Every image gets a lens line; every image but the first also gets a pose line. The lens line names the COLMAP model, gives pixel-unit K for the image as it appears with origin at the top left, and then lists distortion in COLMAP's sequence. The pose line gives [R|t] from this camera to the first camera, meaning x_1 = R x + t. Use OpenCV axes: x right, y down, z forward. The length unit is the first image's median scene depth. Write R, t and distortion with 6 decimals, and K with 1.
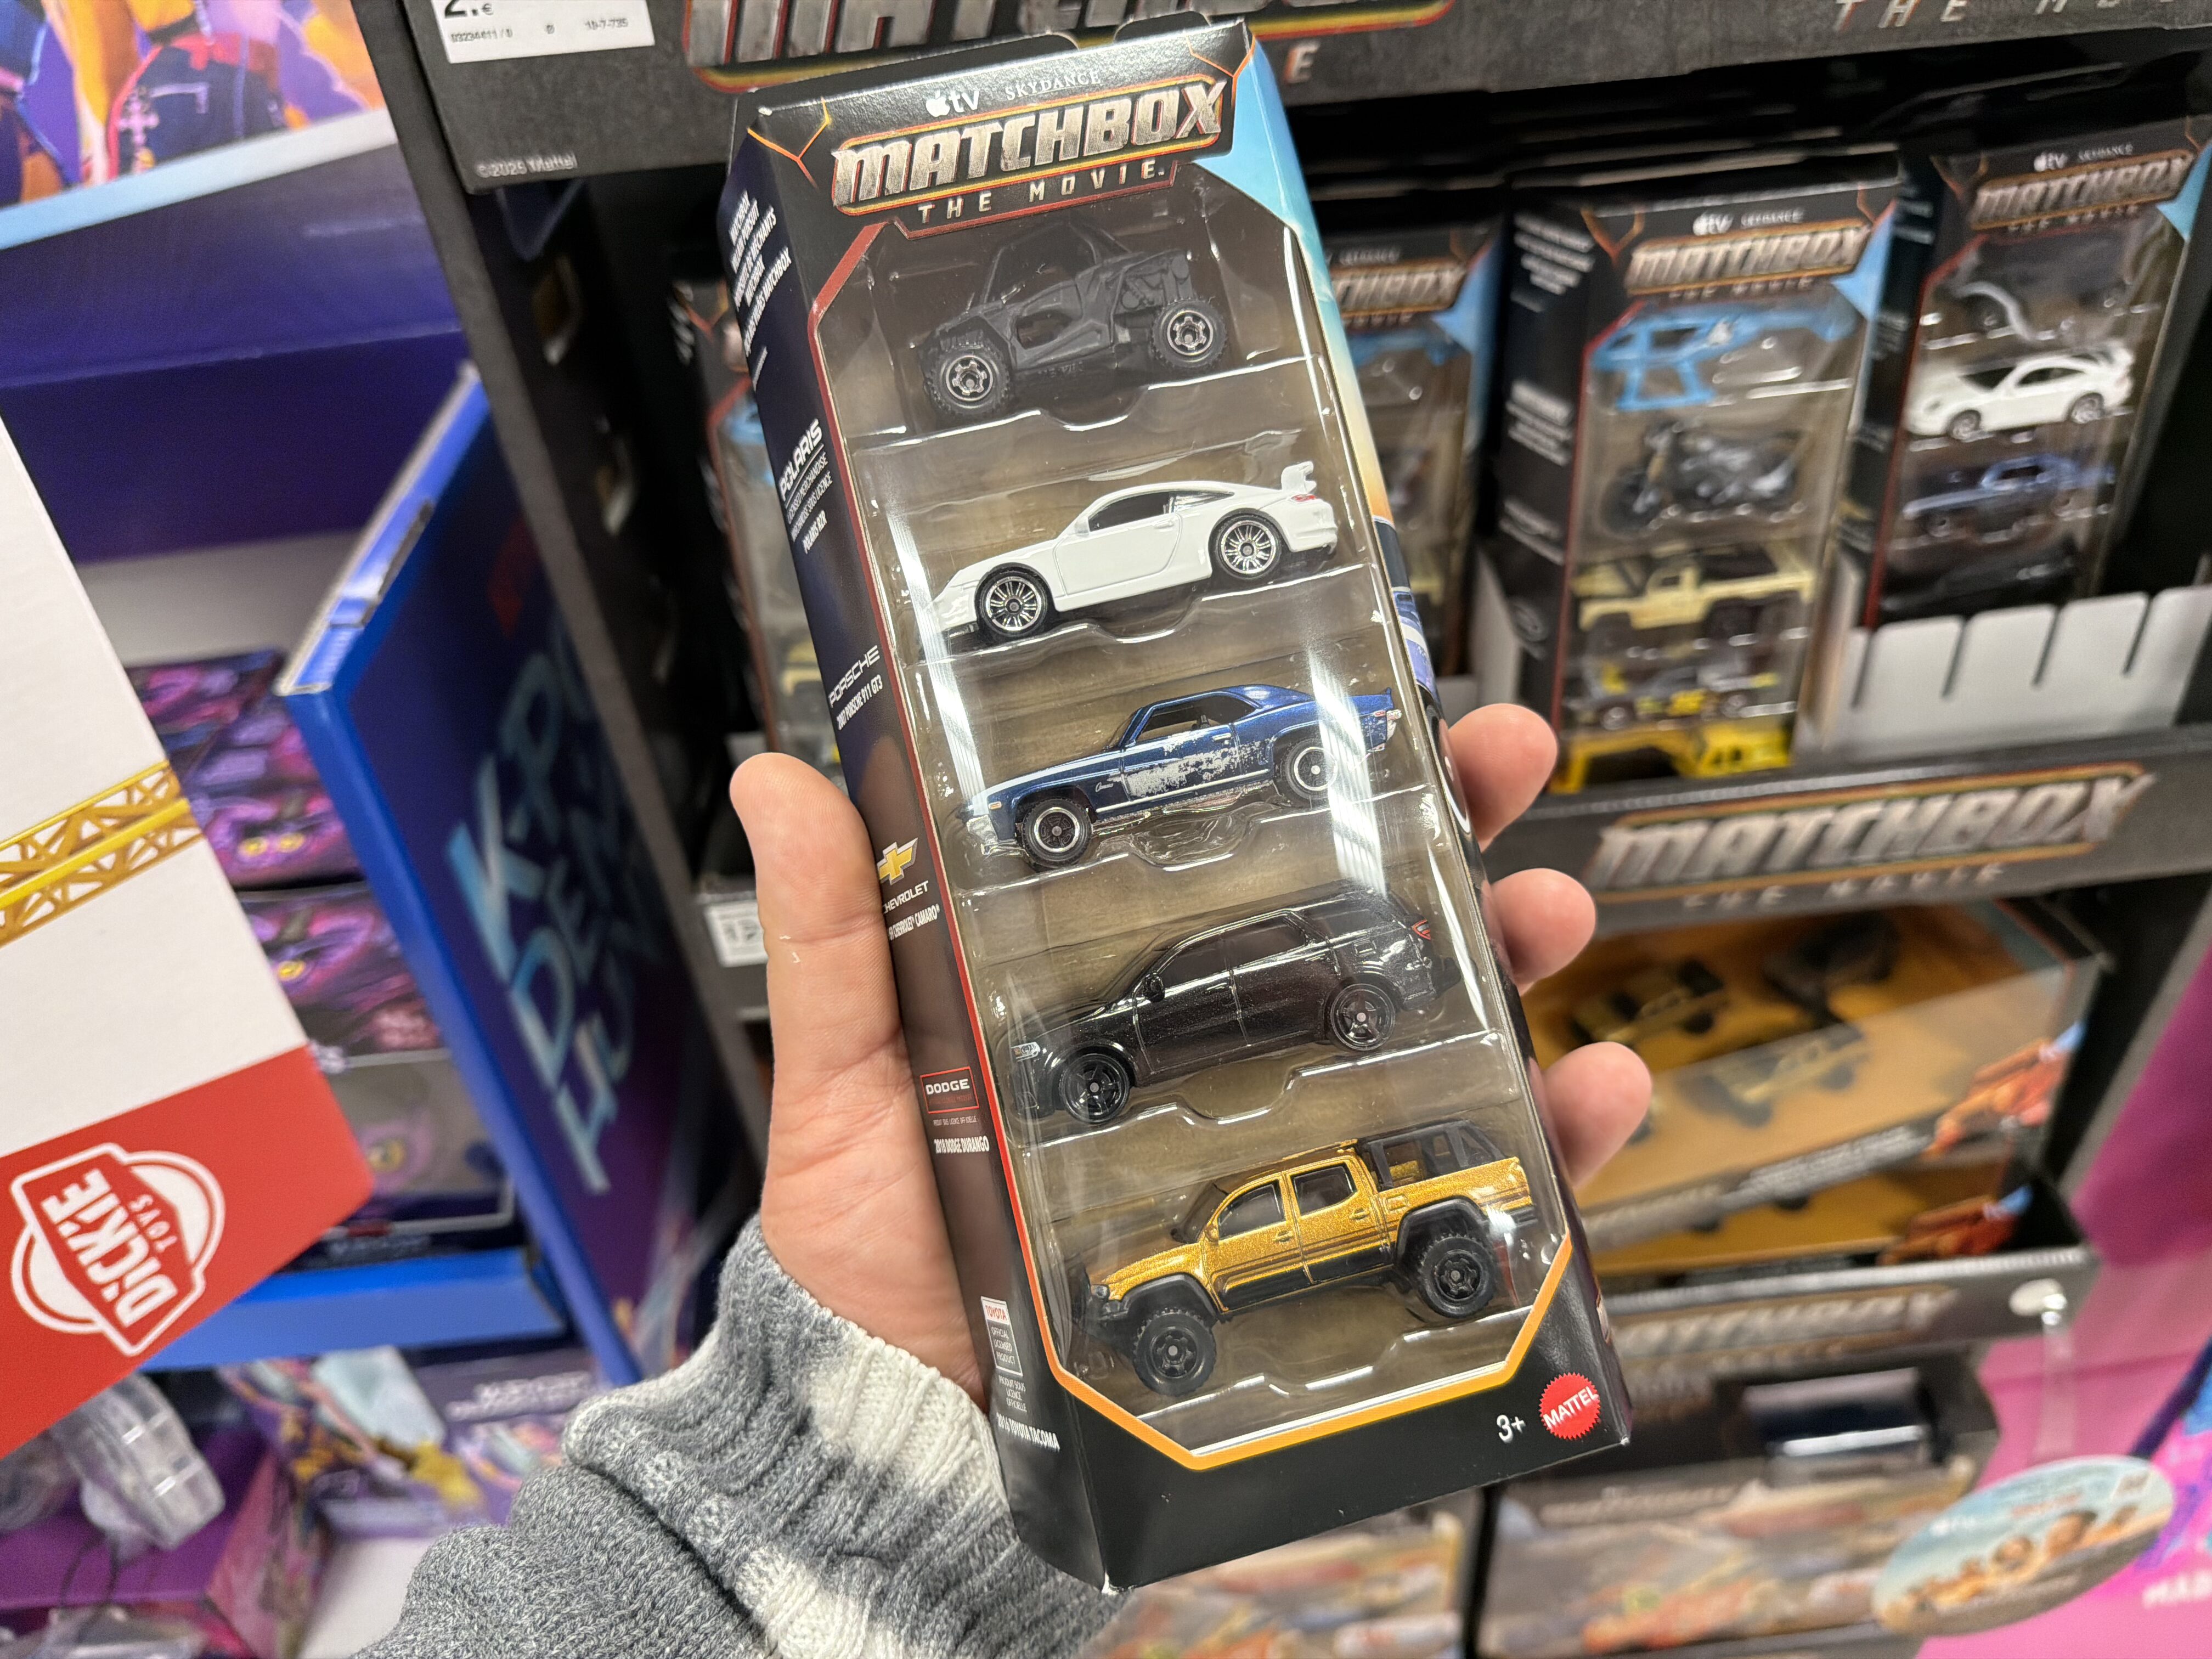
lens RADIAL K [[1643.0, 0, 1109.7], [0, 1643.0, 818.0], [0, 0, 1]] dist [-0.003732, 0.005968]
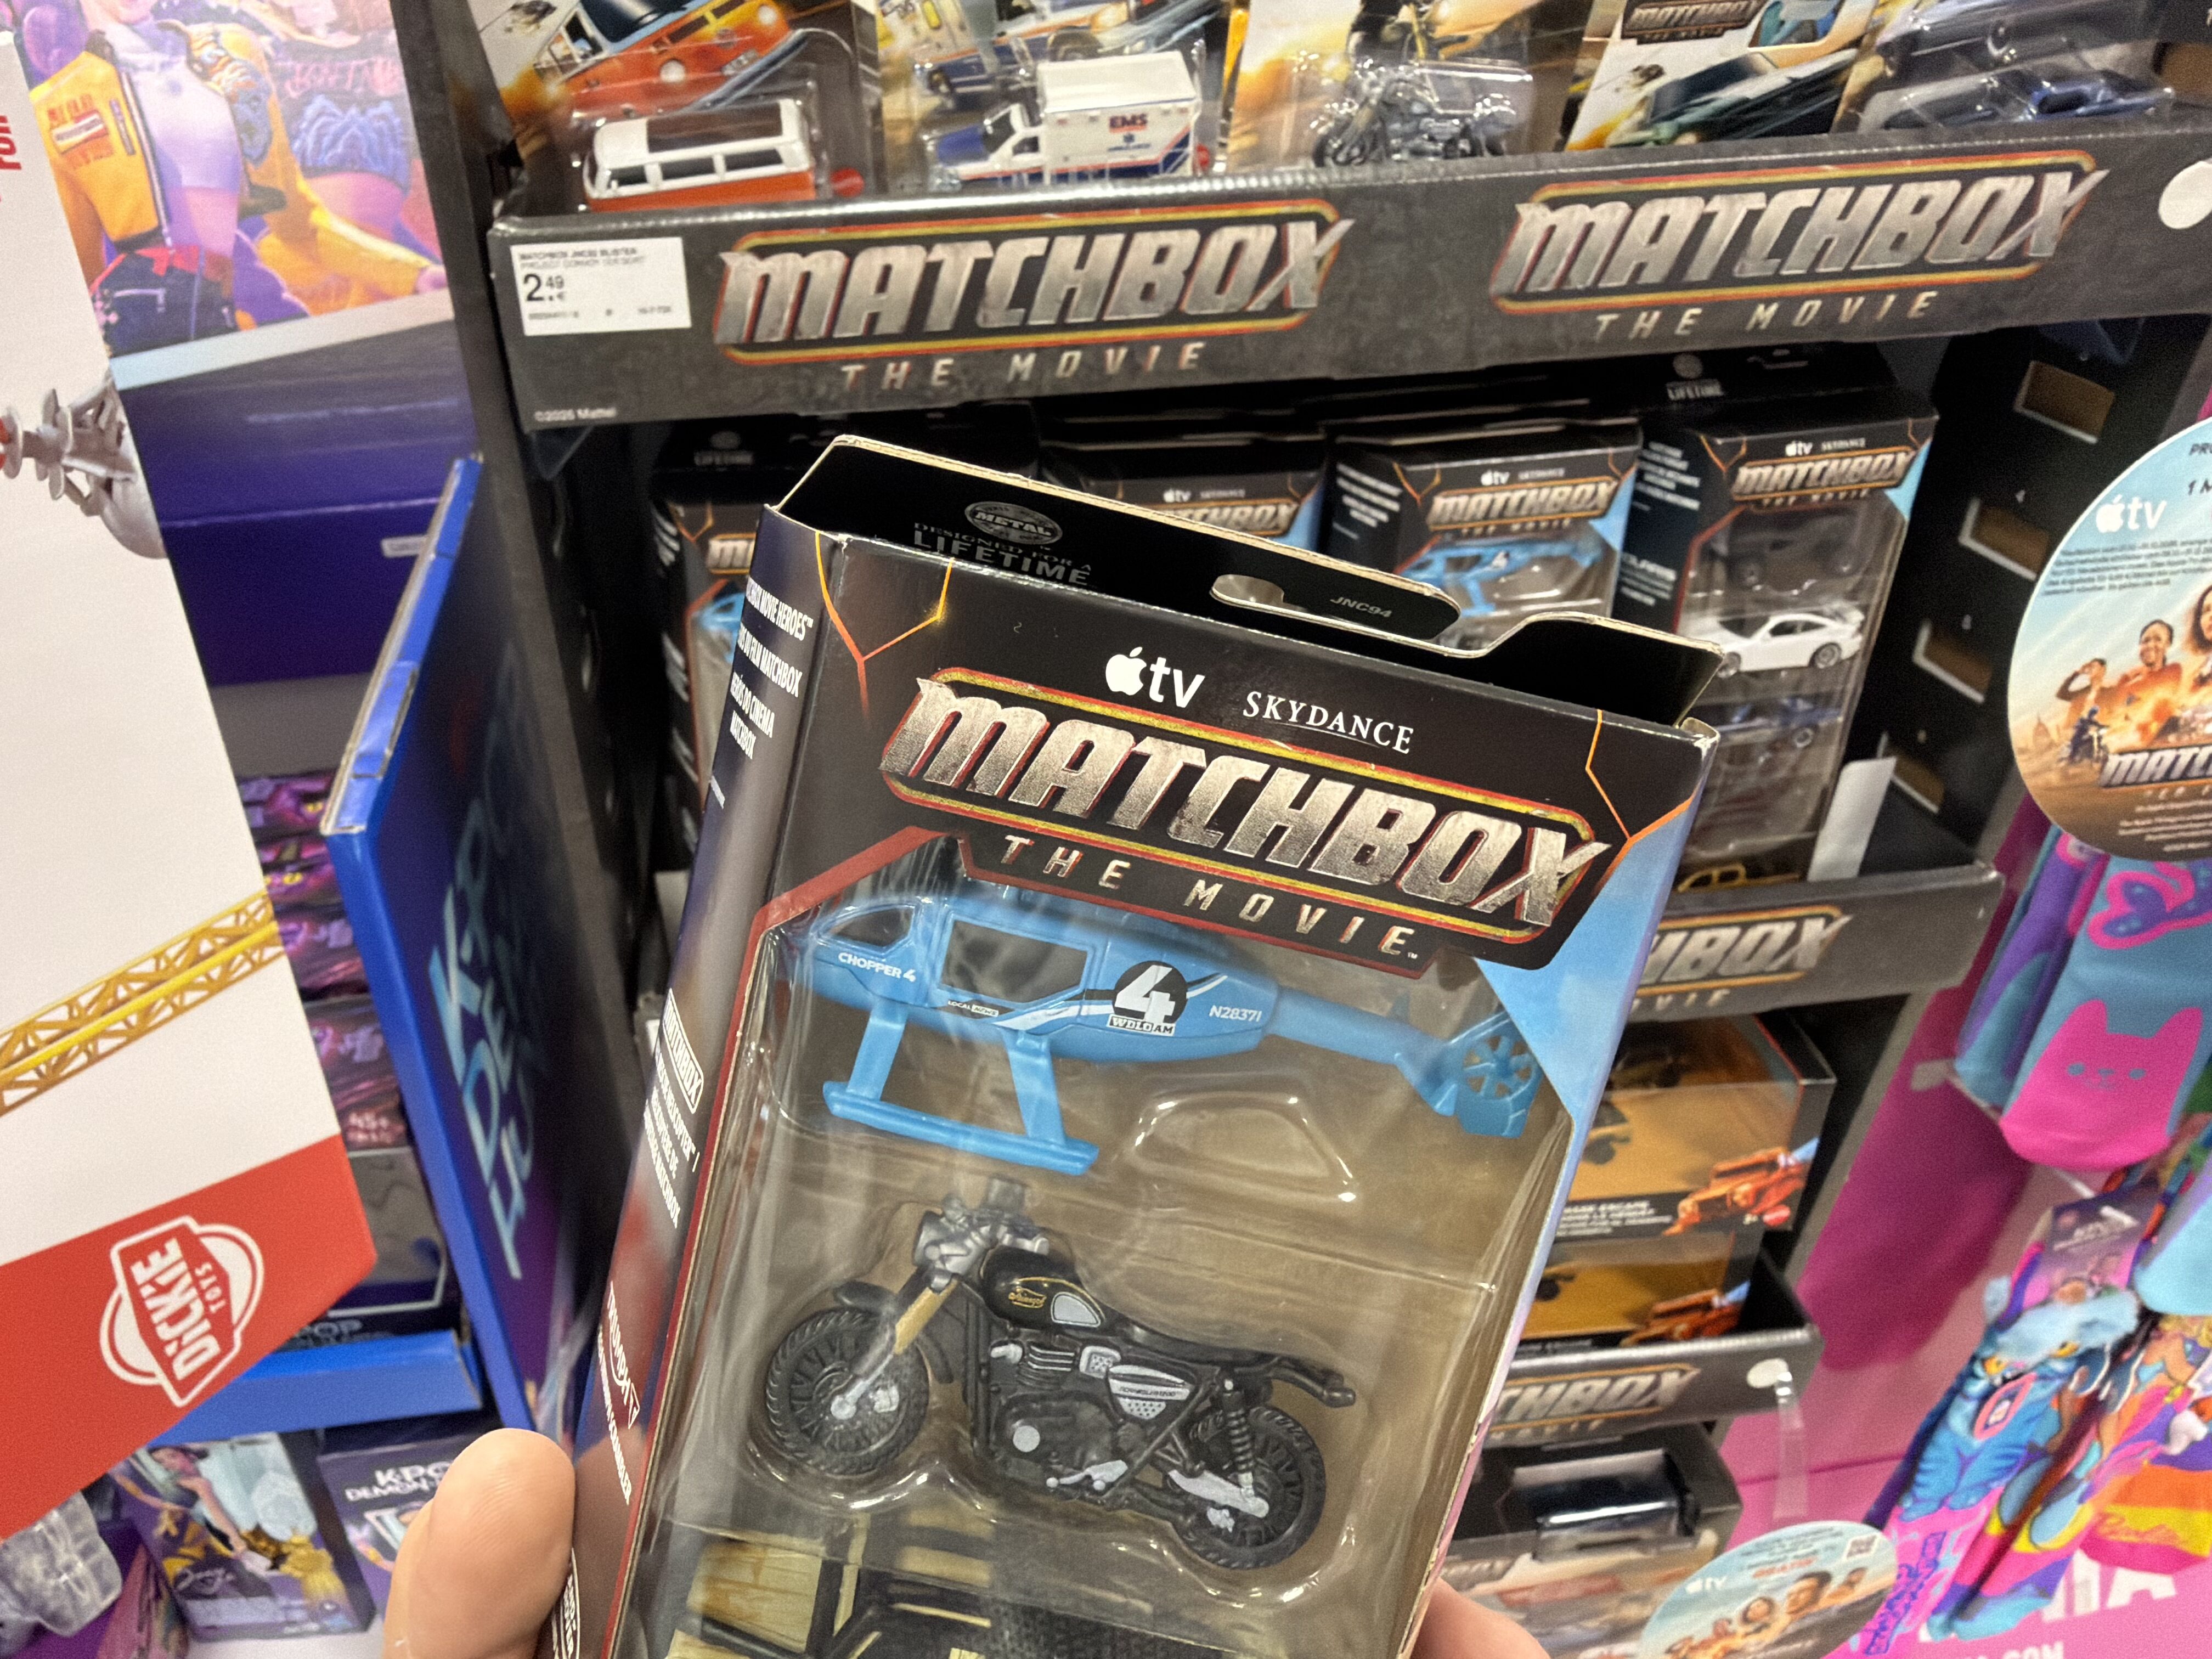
lens RADIAL K [[1643.0, 0, 949.0], [0, 1643.0, 814.2], [0, 0, 1]] dist [-0.003732, 0.005968]
pose [[0.997836, 0.011996, 0.064648, -0.110029], [-0.006587, 0.996508, -0.083238, 0.004862], [-0.065421, 0.082632, 0.994431, -0.172208]]
